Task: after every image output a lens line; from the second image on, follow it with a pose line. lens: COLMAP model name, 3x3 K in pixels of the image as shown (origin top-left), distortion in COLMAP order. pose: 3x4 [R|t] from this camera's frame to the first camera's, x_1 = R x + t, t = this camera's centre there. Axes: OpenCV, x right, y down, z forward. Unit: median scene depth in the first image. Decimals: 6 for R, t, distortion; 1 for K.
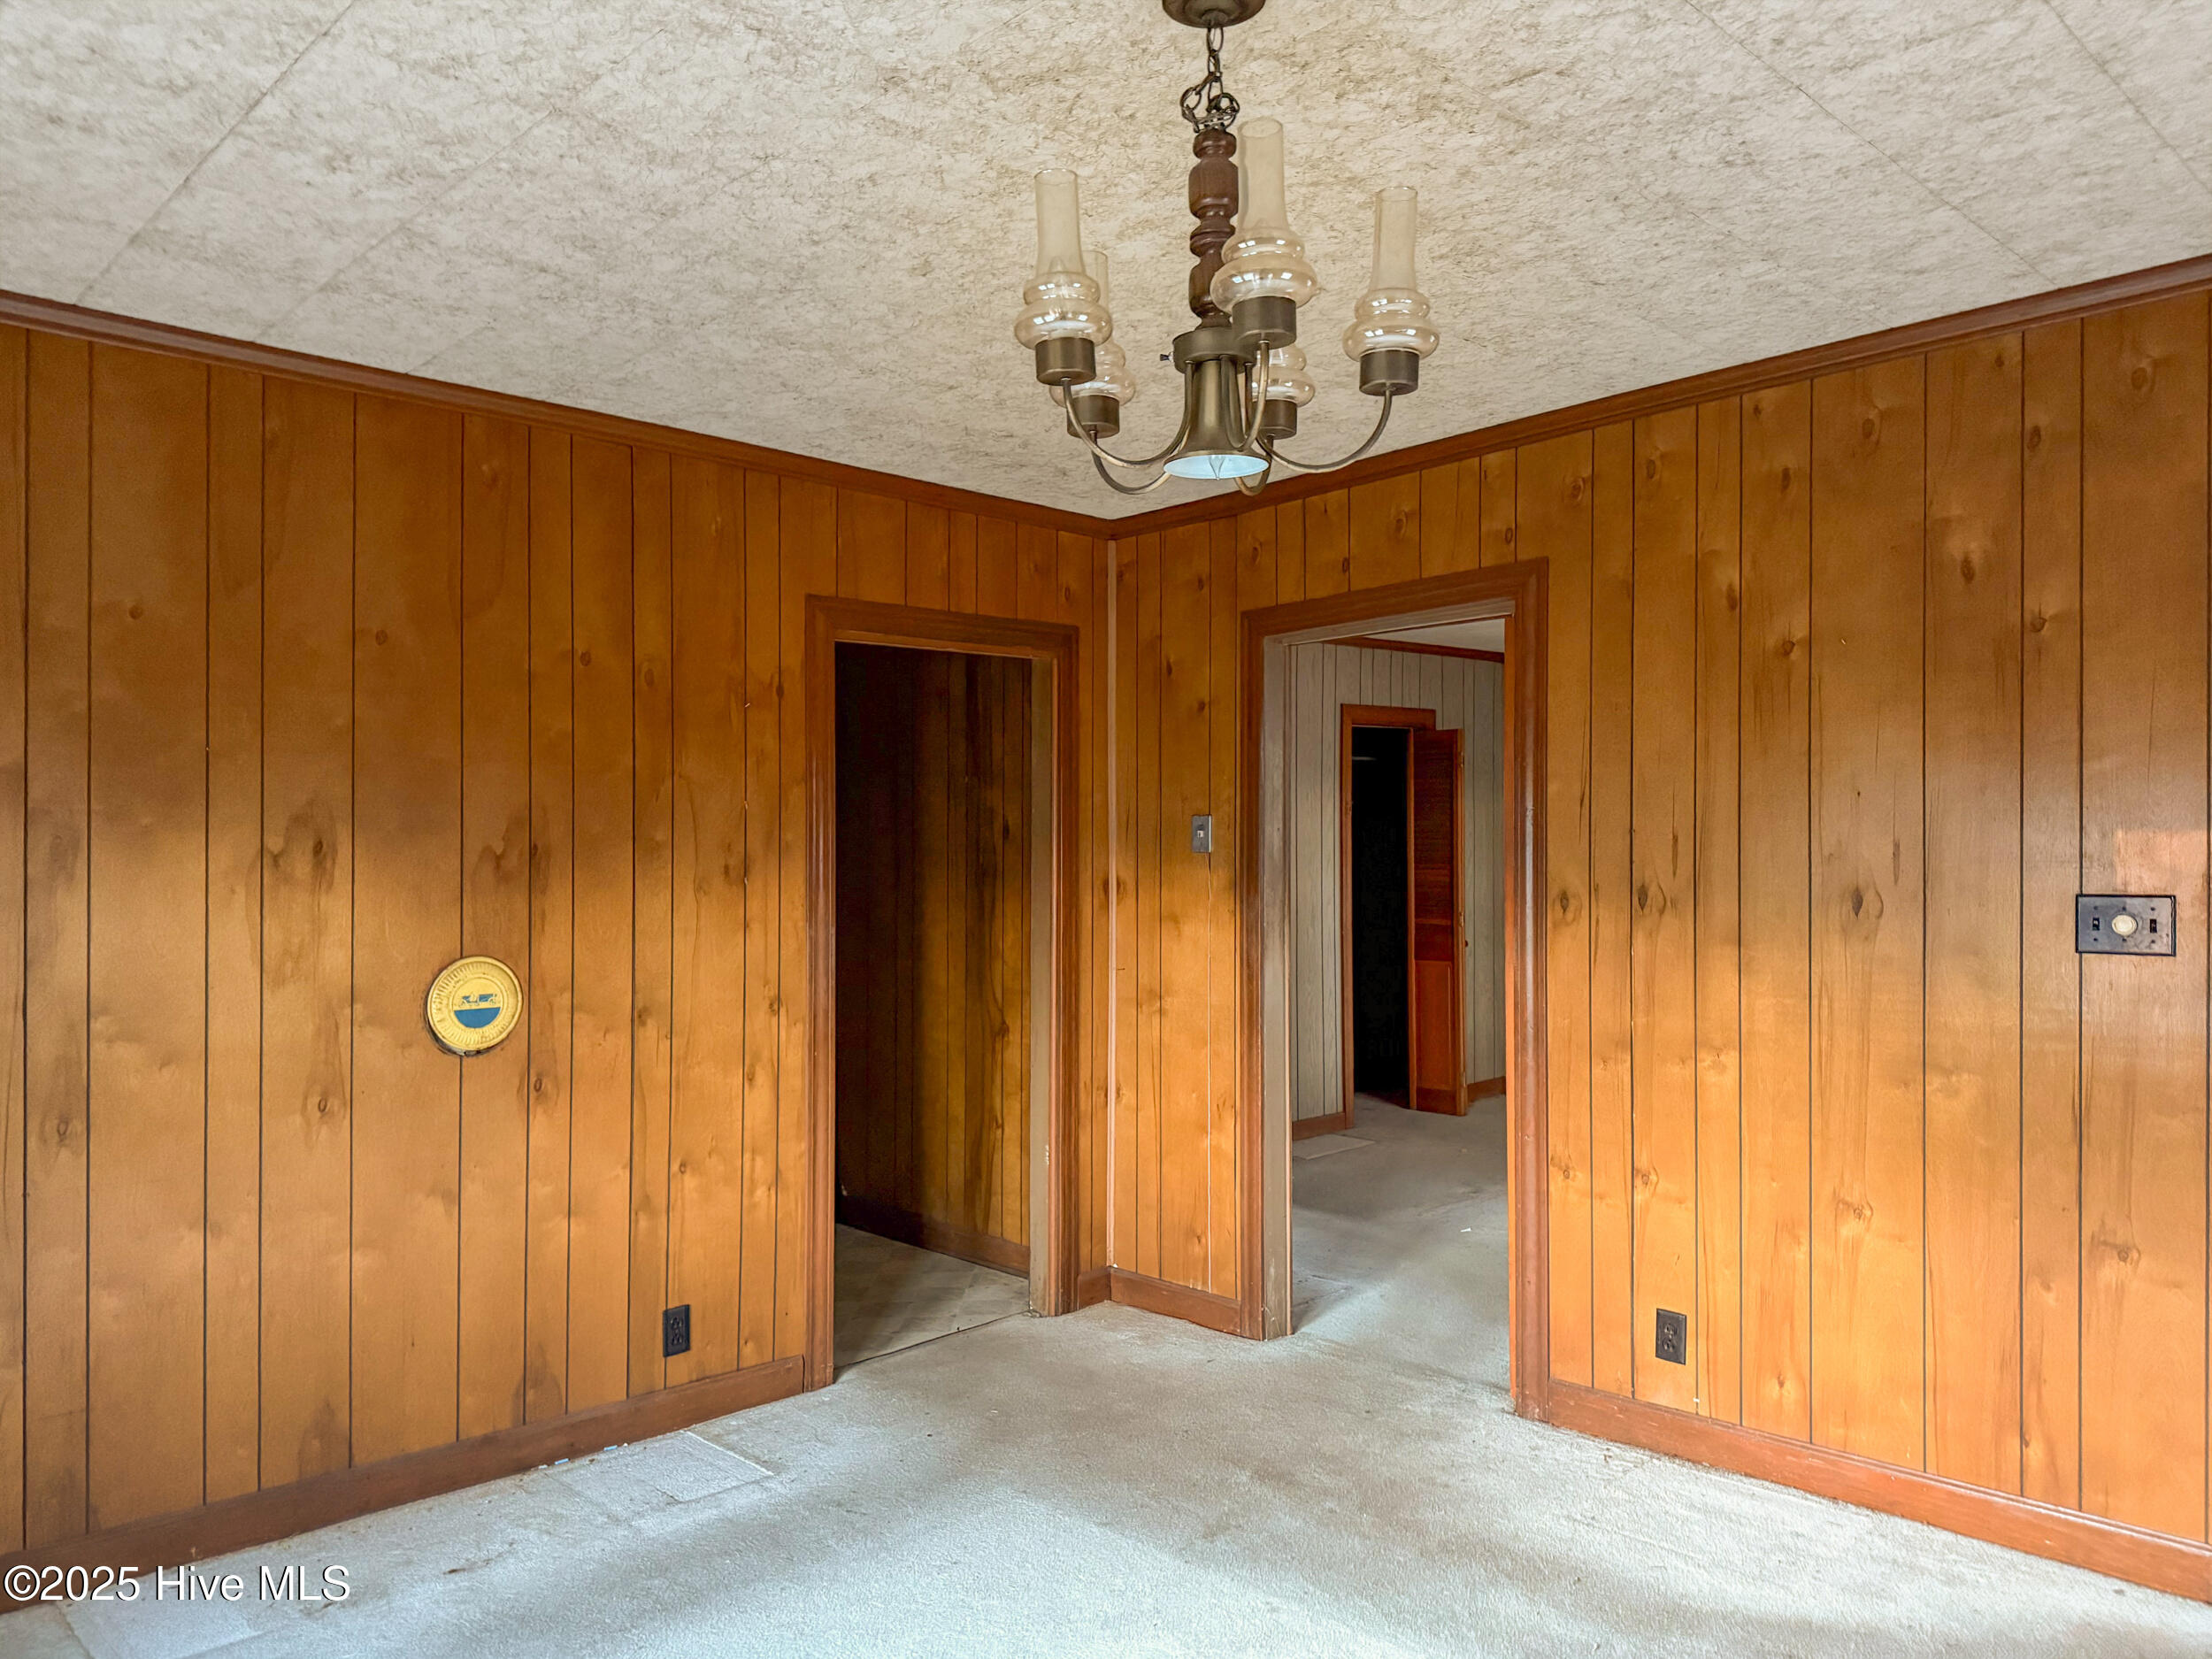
lens RADIAL K [[1520.4, 0, 1106.0], [0, 1520.4, 829.5], [0, 0, 1]] dist [0.001675, -0.087717]
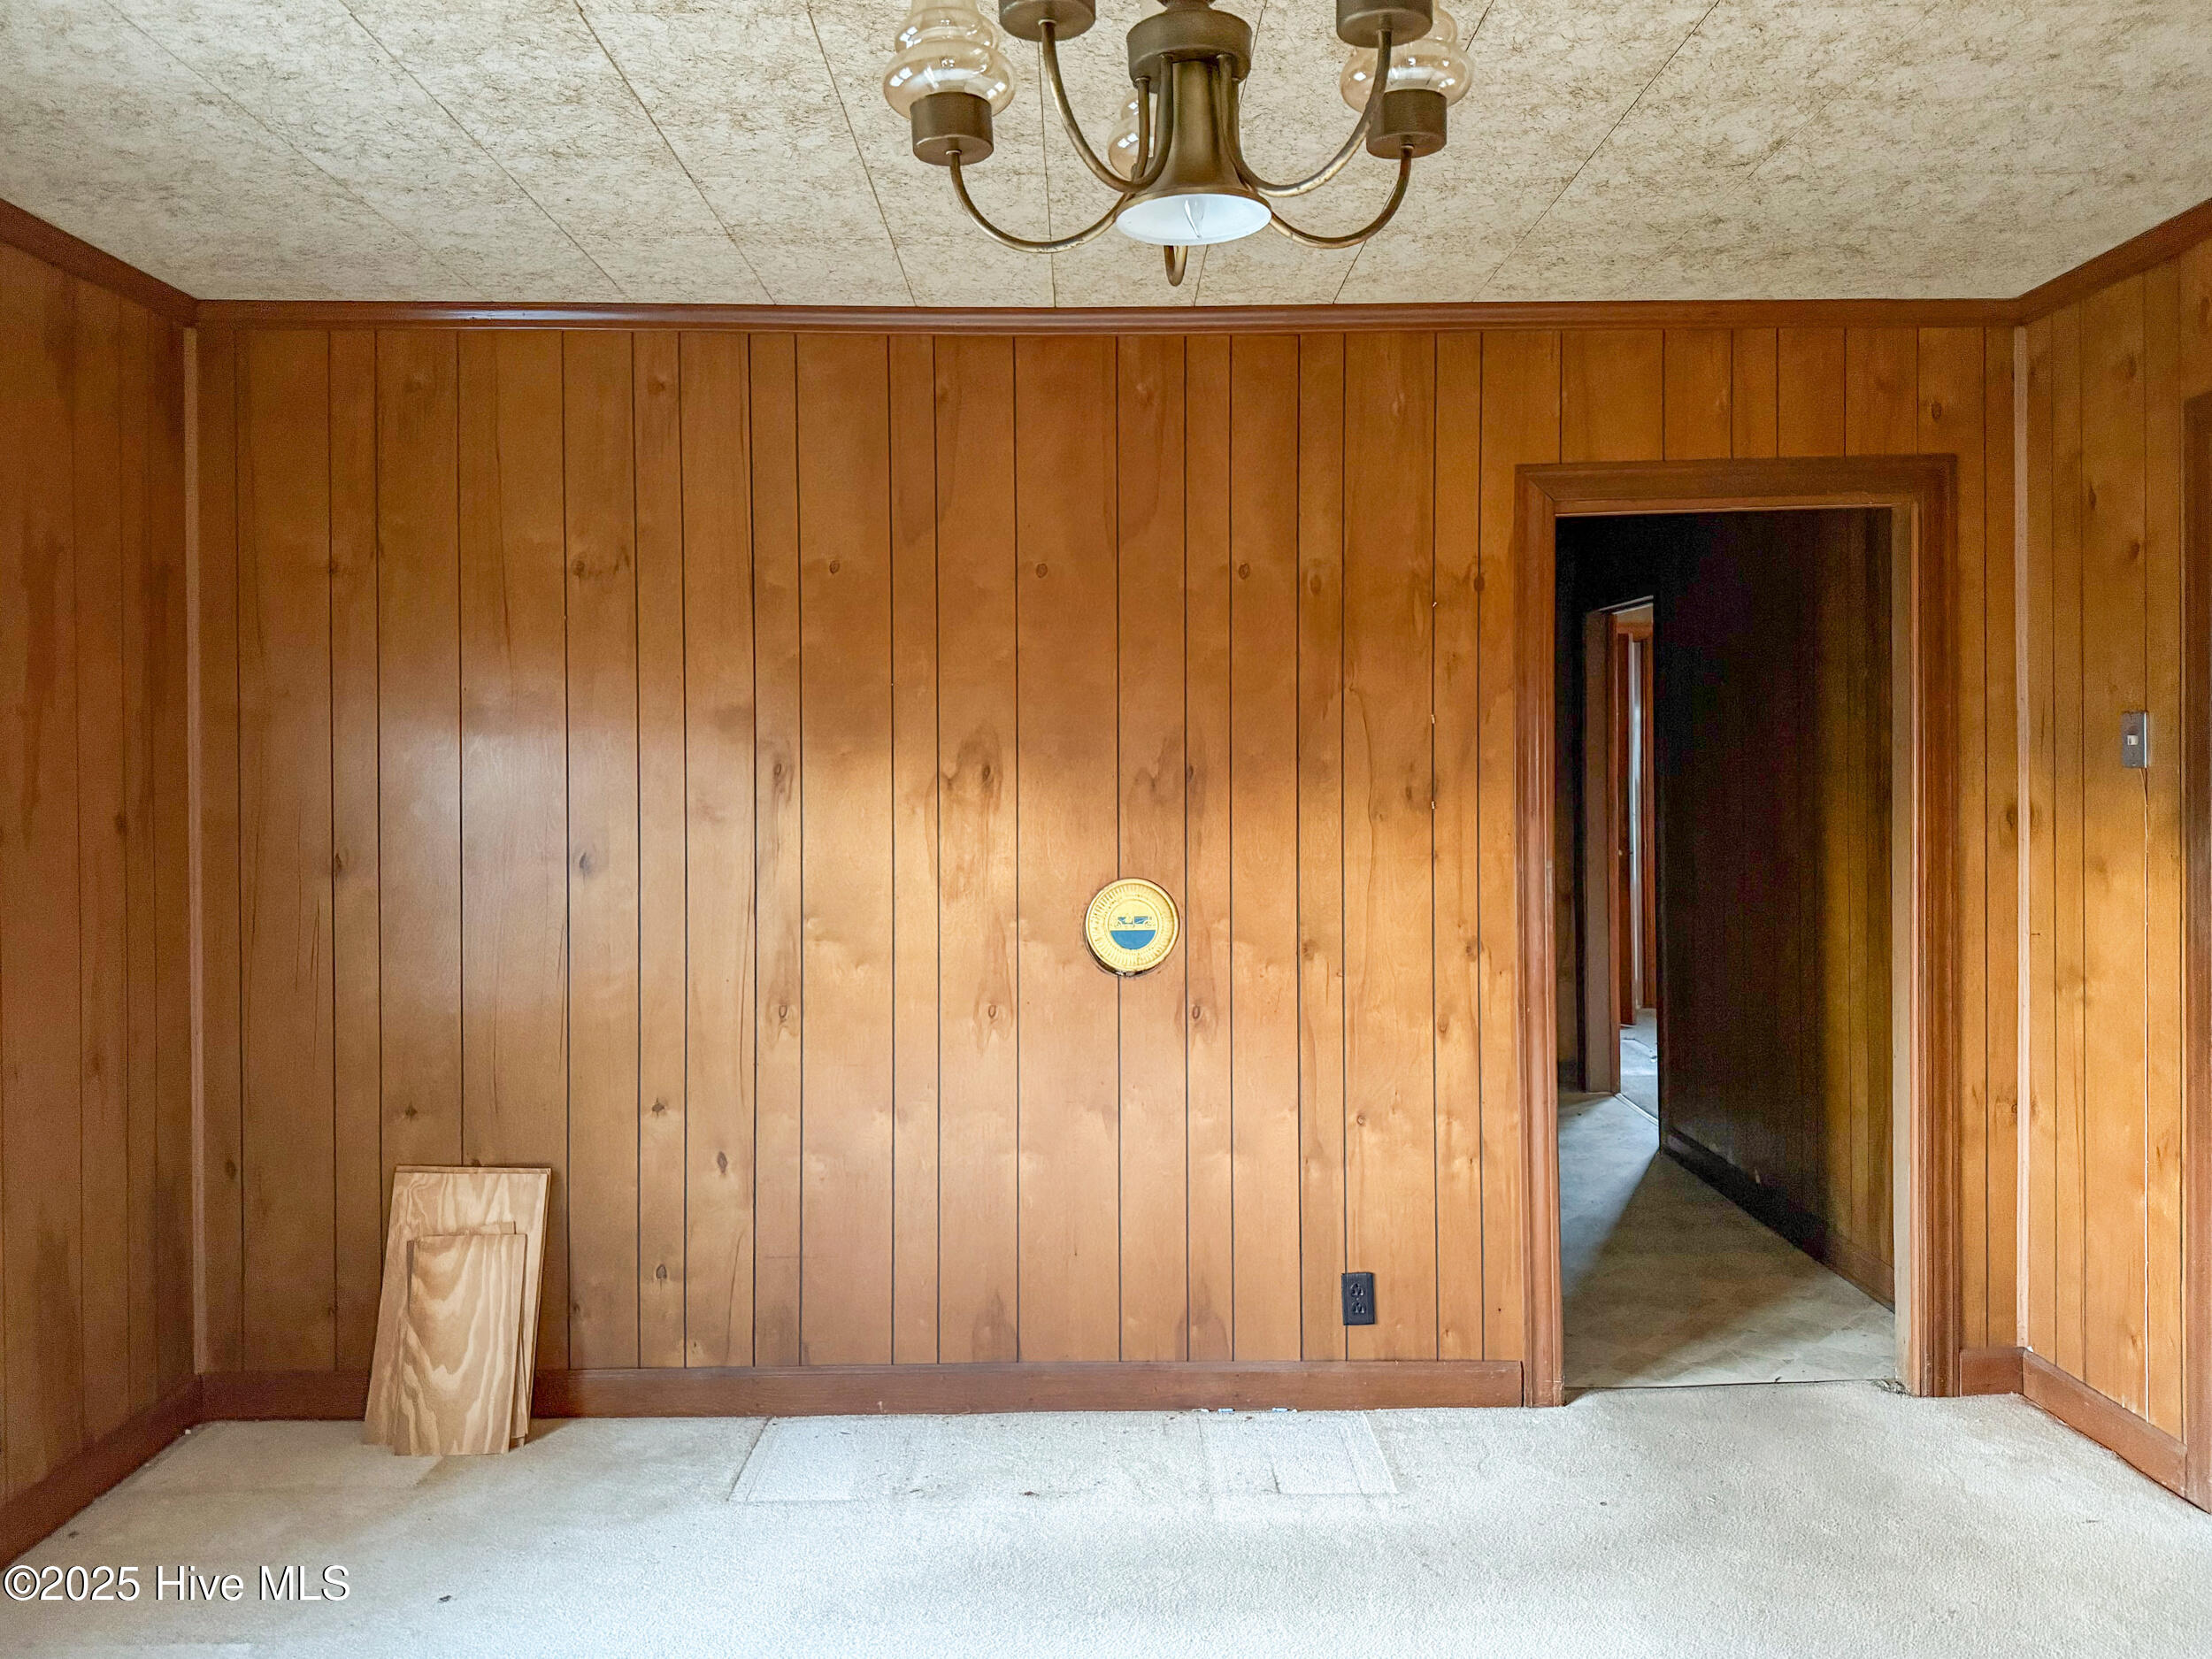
lens RADIAL K [[1526.6, 0, 1102.5], [0, 1526.6, 768.0], [0, 0, 1]] dist [0.056814, -0.102007]
pose [[0.712567, -0.004288, -0.701591, 0.254866], [0.017952, 0.999765, 0.012123, -0.001753], [0.701374, -0.021233, 0.712477, 0.242400]]
